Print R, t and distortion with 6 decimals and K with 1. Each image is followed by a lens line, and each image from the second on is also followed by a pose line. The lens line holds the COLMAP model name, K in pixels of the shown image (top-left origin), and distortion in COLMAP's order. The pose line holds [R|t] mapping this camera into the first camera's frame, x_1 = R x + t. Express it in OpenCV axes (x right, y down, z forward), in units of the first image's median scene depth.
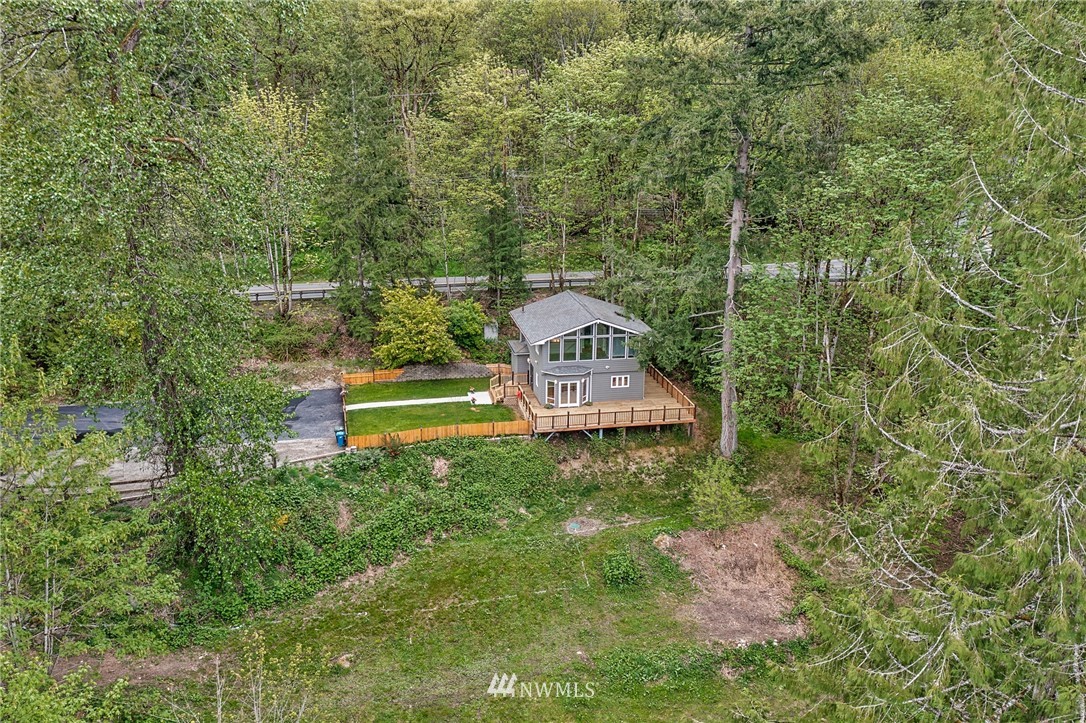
lens RADIAL K [[866.5, 0, 543.0], [0, 866.5, 361.5], [0, 0, 1]] dist [0.005384, 0.004605]
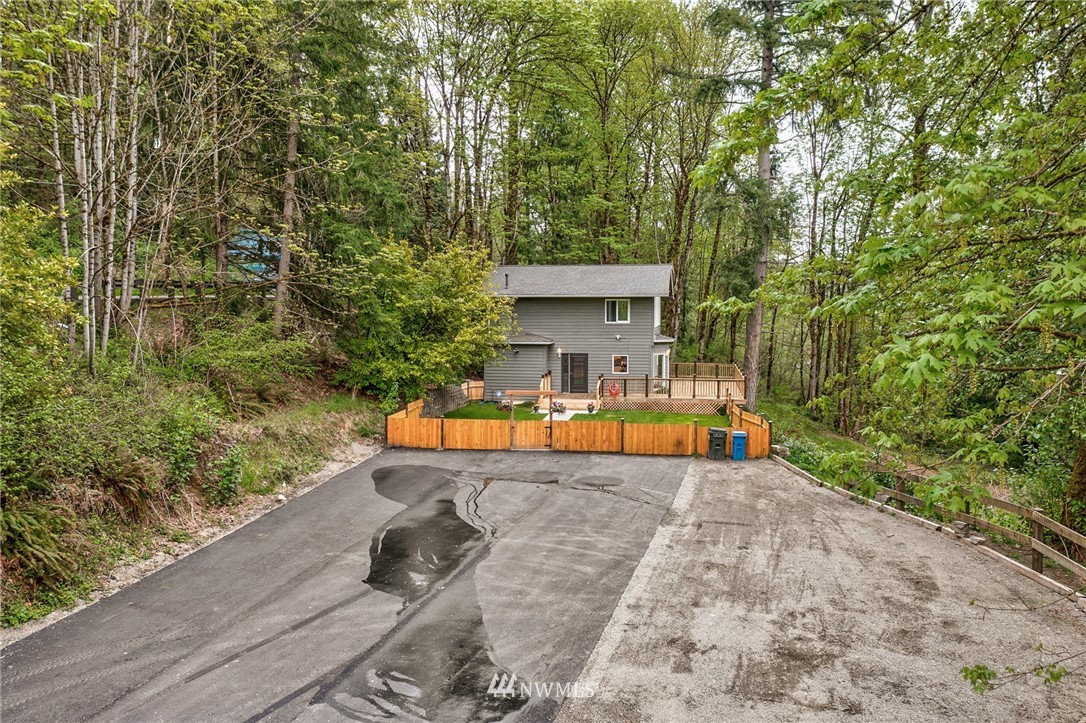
lens RADIAL K [[891.6, 0, 543.0], [0, 891.6, 361.5], [0, 0, 1]] dist [0.001039, 0.002239]
pose [[0.354663, -0.065570, 0.932692, -0.684644], [0.275353, 0.960624, -0.037172, 0.029153], [-0.893529, 0.270003, 0.358753, 0.828376]]
